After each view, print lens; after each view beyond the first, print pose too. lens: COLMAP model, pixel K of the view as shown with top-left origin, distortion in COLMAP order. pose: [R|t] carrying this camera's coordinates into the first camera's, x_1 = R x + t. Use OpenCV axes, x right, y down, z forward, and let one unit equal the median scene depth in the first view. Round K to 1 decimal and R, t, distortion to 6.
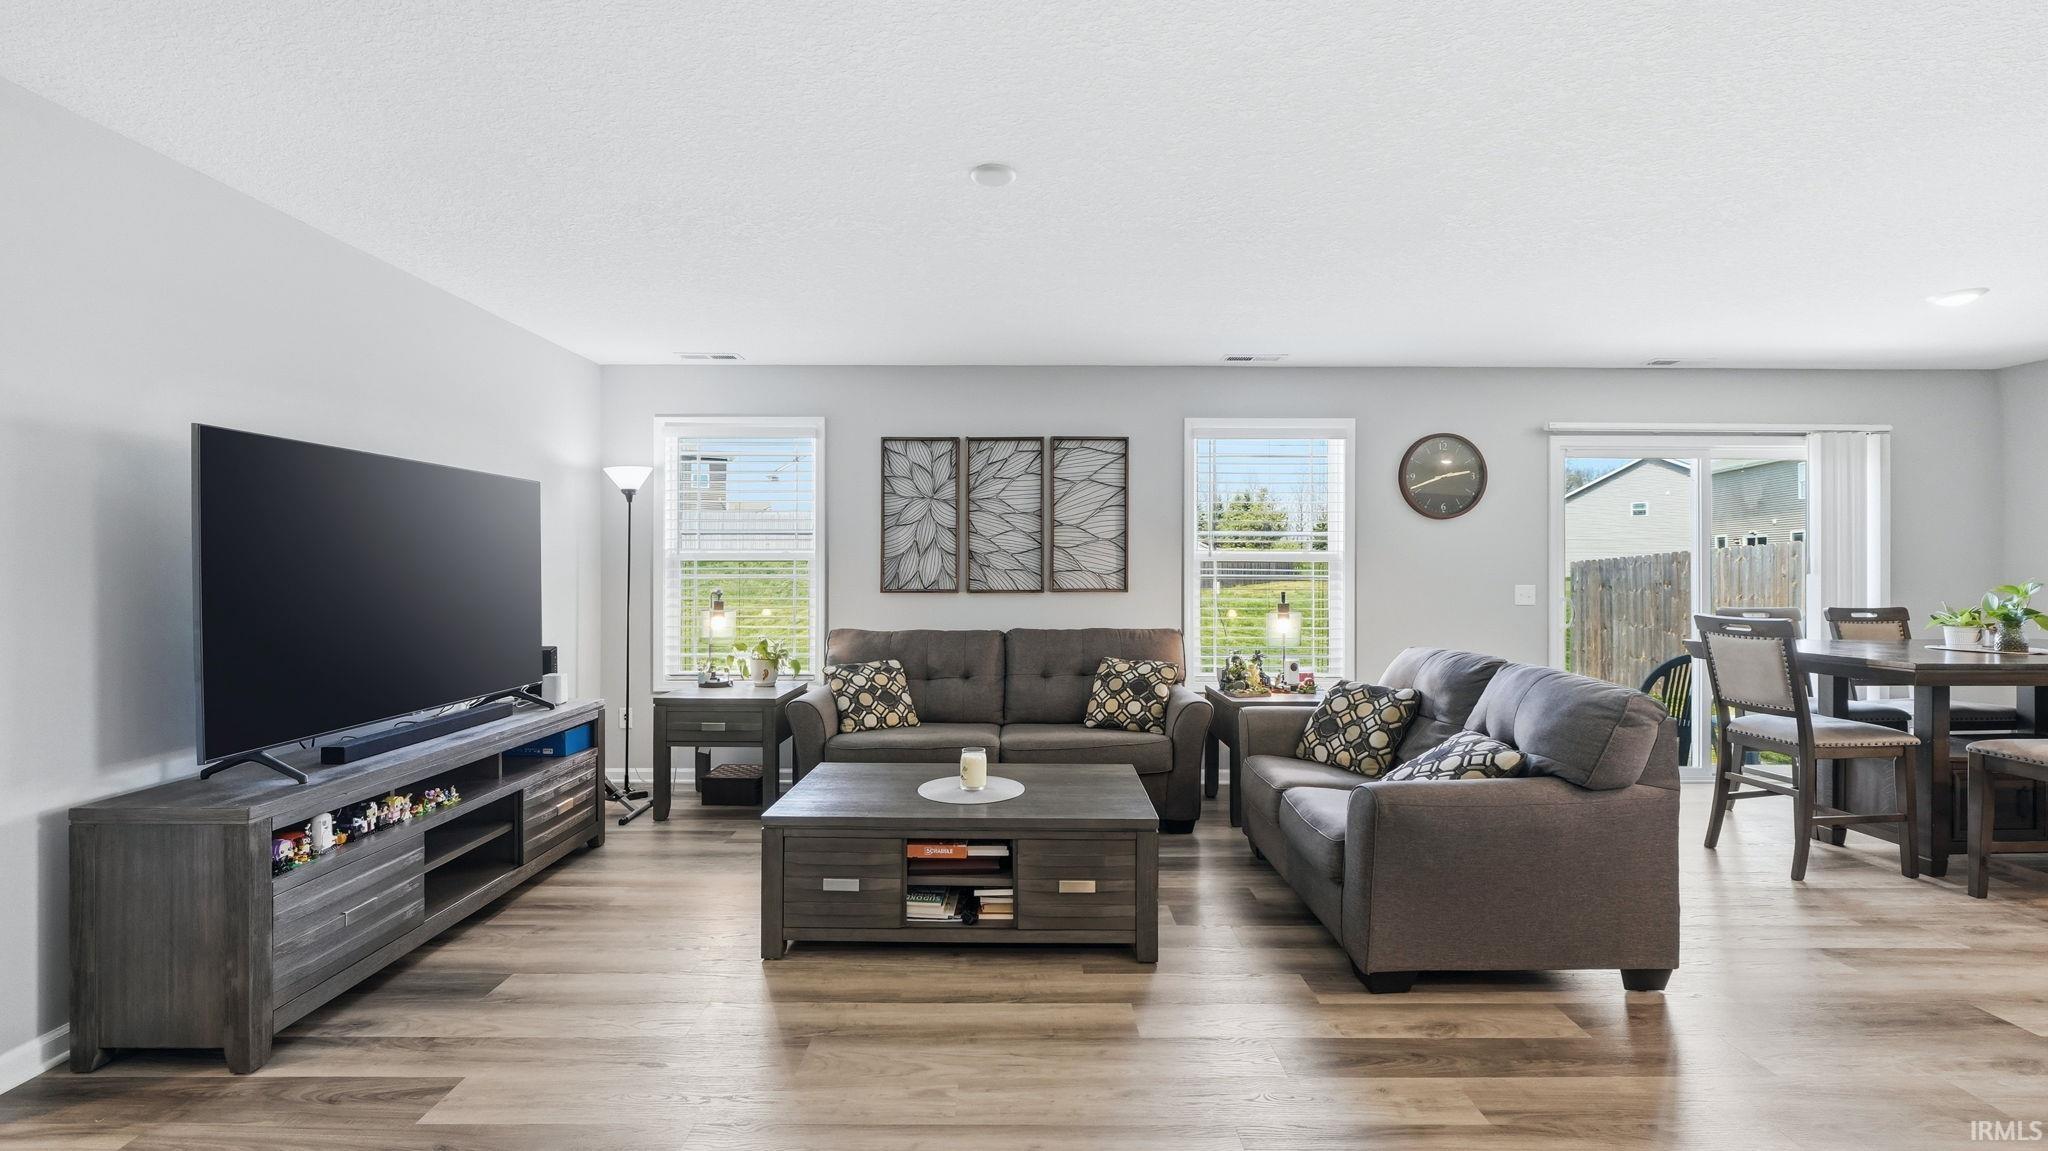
lens RADIAL K [[860.1, 0, 1031.7], [0, 860.1, 560.6], [0, 0, 1]] dist [-0.000164, 0.000001]
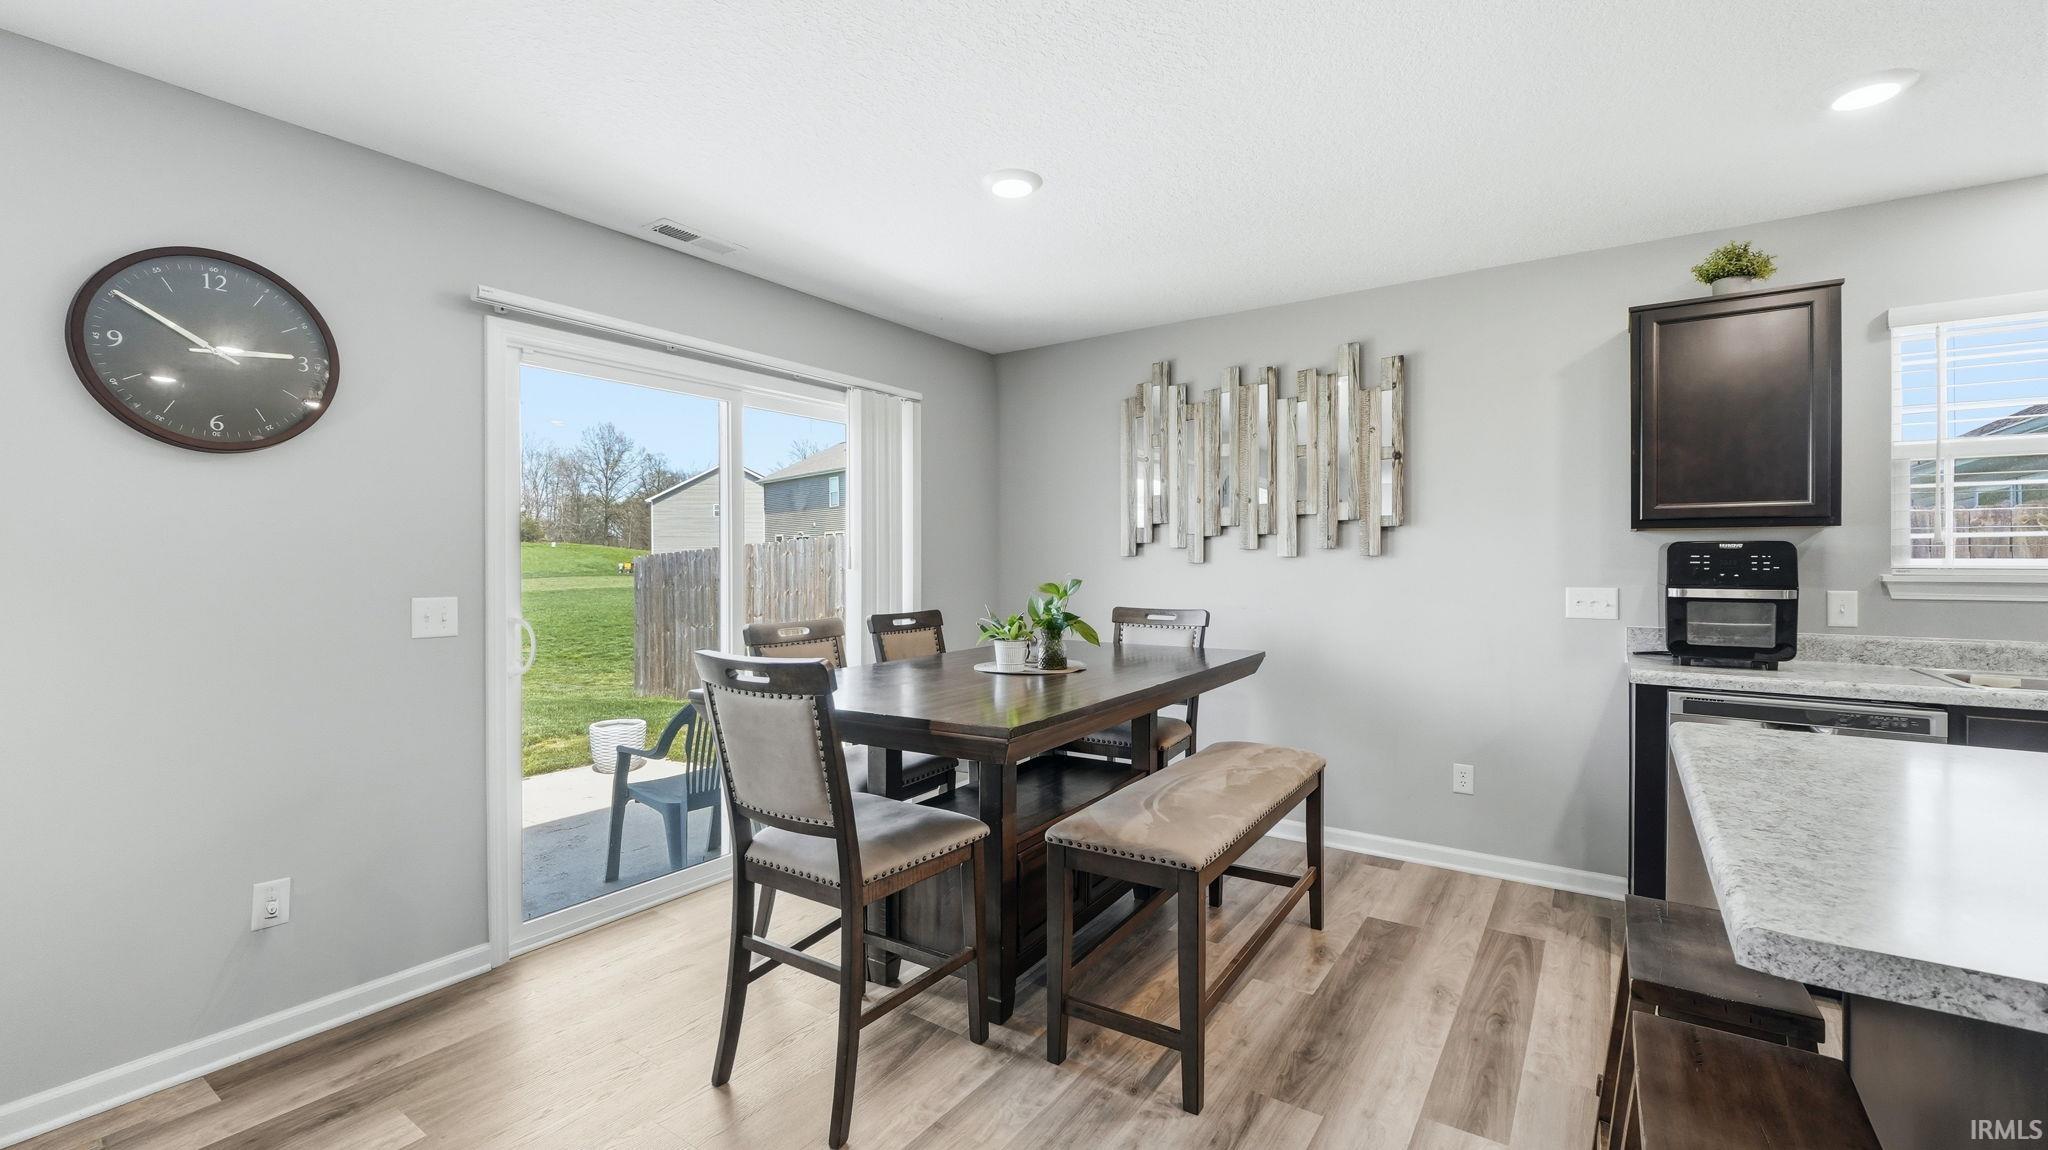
lens RADIAL K [[853.7, 0, 1025.8], [0, 853.7, 566.6], [0, 0, 1]] dist [-0.003702, -0.000056]
pose [[0.577393, -0.007552, 0.816431, 0.370731], [-0.001859, 0.999942, 0.010564, 0.004095], [-0.816464, -0.007617, 0.577346, 0.429865]]
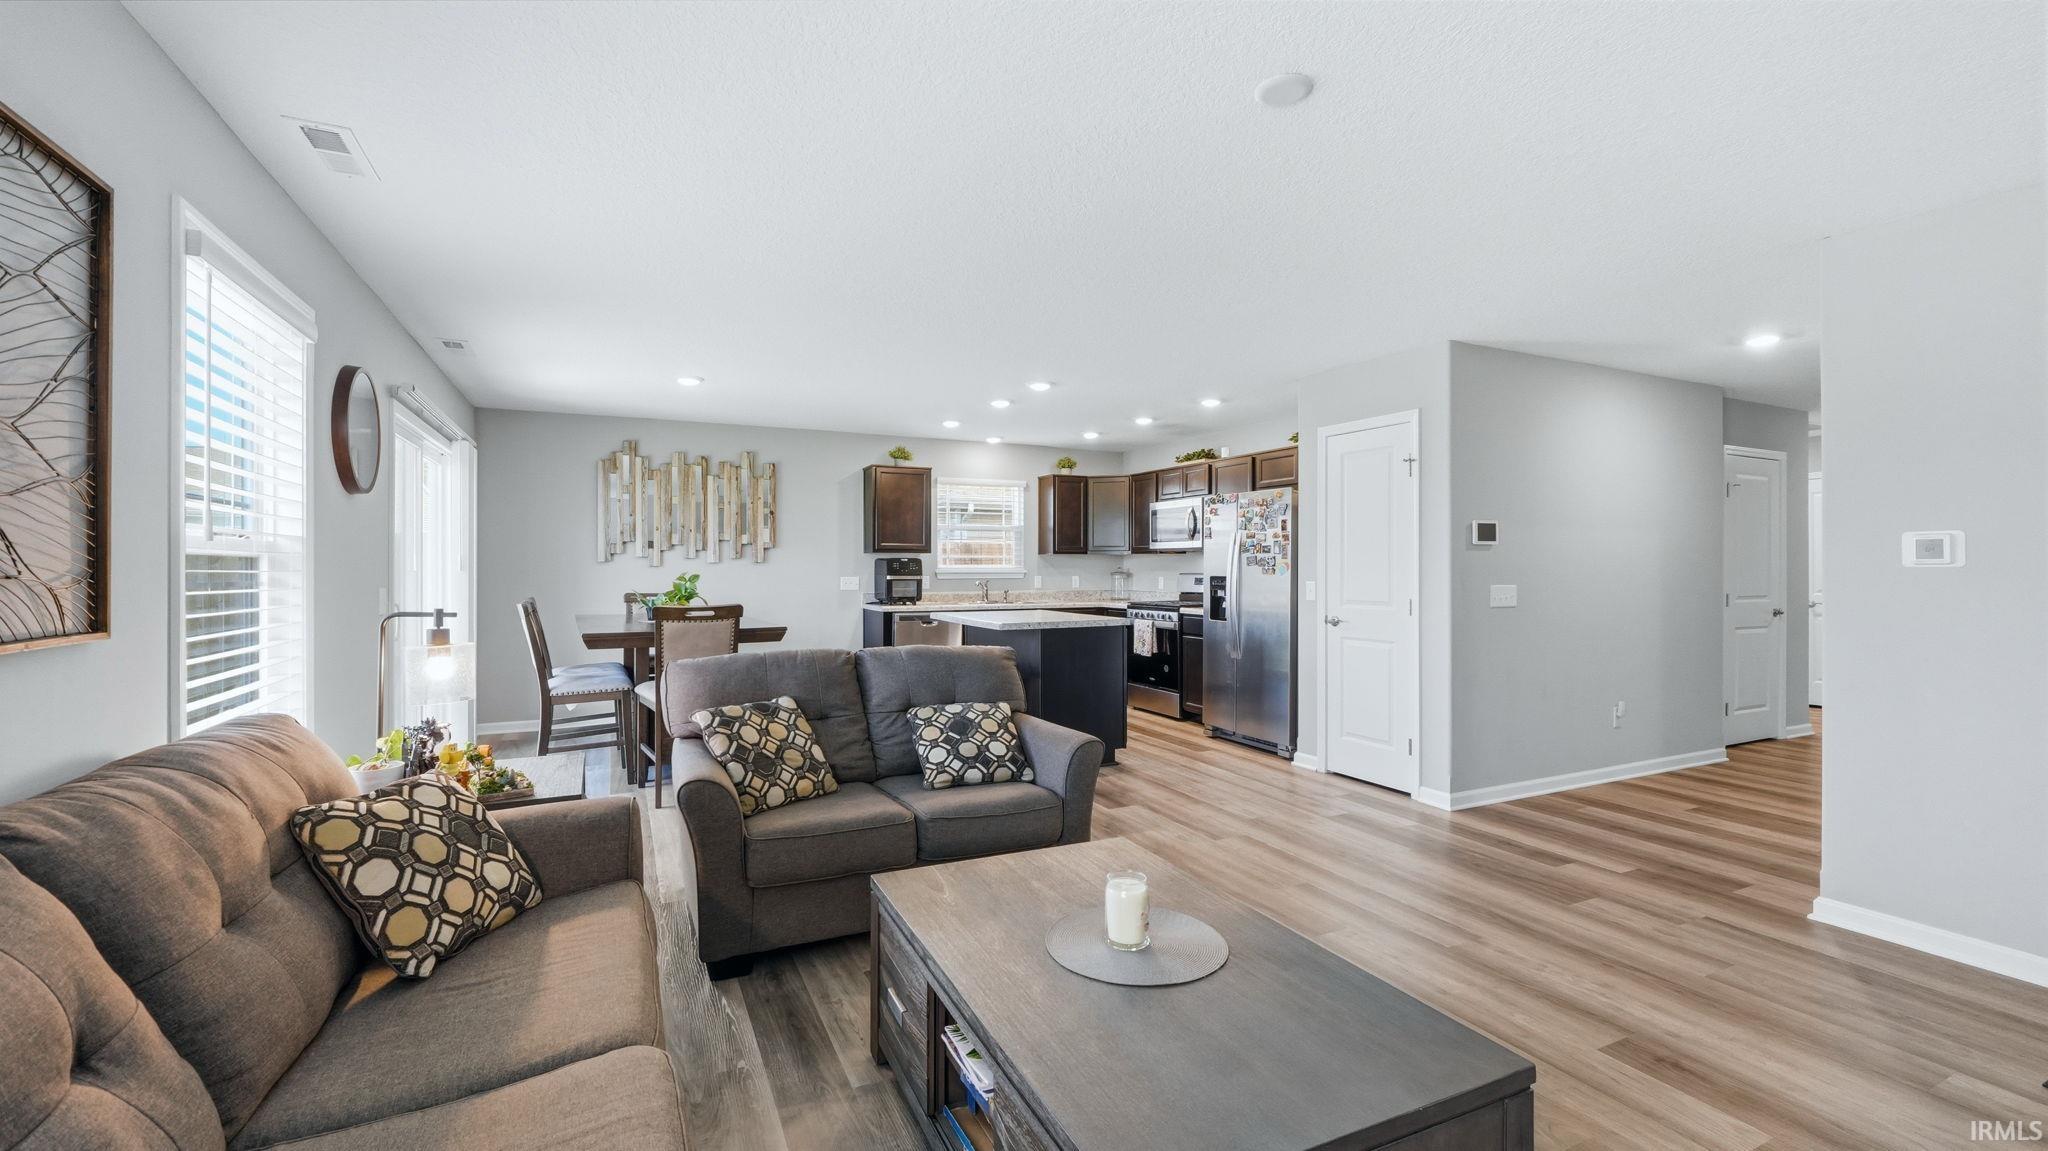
lens RADIAL K [[854.7, 0, 1021.7], [0, 854.7, 562.0], [0, 0, 1]] dist [-0.002457, -0.000097]
pose [[-0.424232, 0.000549, 0.905553, -0.358108], [-0.007933, 0.999959, -0.004323, 0.003782], [-0.905519, -0.009018, -0.424211, 0.824112]]
